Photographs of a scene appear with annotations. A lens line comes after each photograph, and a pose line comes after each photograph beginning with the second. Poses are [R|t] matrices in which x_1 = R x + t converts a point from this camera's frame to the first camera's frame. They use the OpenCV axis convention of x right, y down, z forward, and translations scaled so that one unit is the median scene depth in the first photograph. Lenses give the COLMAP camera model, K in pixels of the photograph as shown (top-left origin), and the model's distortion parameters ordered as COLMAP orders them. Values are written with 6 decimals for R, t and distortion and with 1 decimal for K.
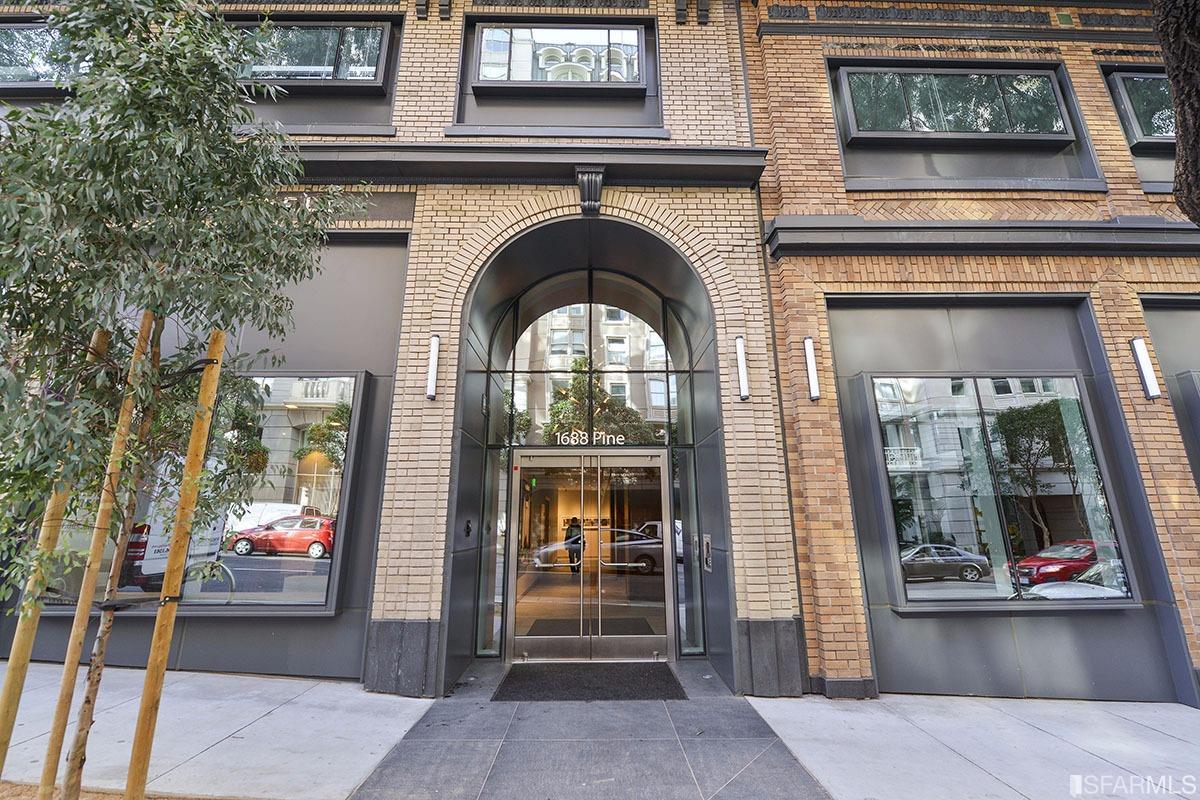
lens RADIAL K [[461.5, 0, 596.1], [0, 461.5, 378.9], [0, 0, 1]] dist [-0.015271, -0.000157]
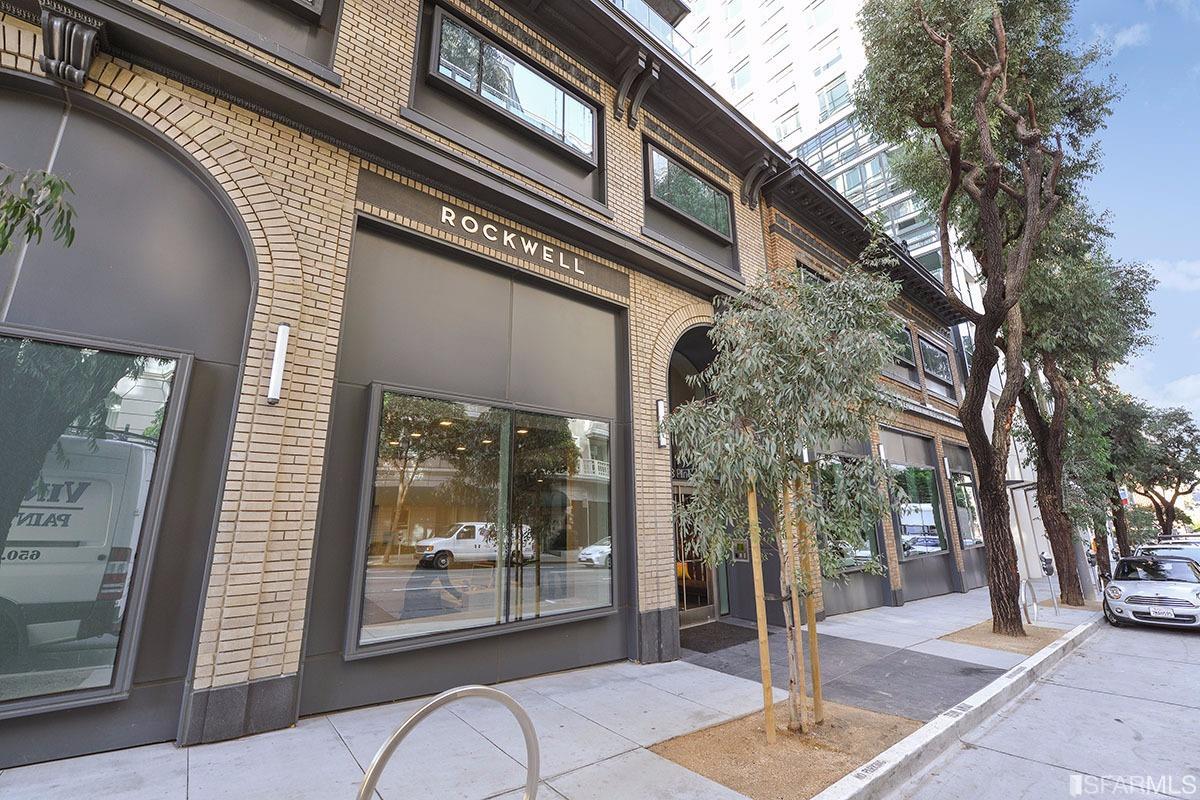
lens RADIAL K [[484.1, 0, 600.0], [0, 484.1, 400.0], [0, 0, 1]] dist [0.000471, 0.000216]
pose [[0.780752, 0.138585, 0.609278, -1.171678], [-0.140832, 0.989033, -0.044496, -0.003561], [-0.608763, -0.051065, 0.791707, -0.005288]]
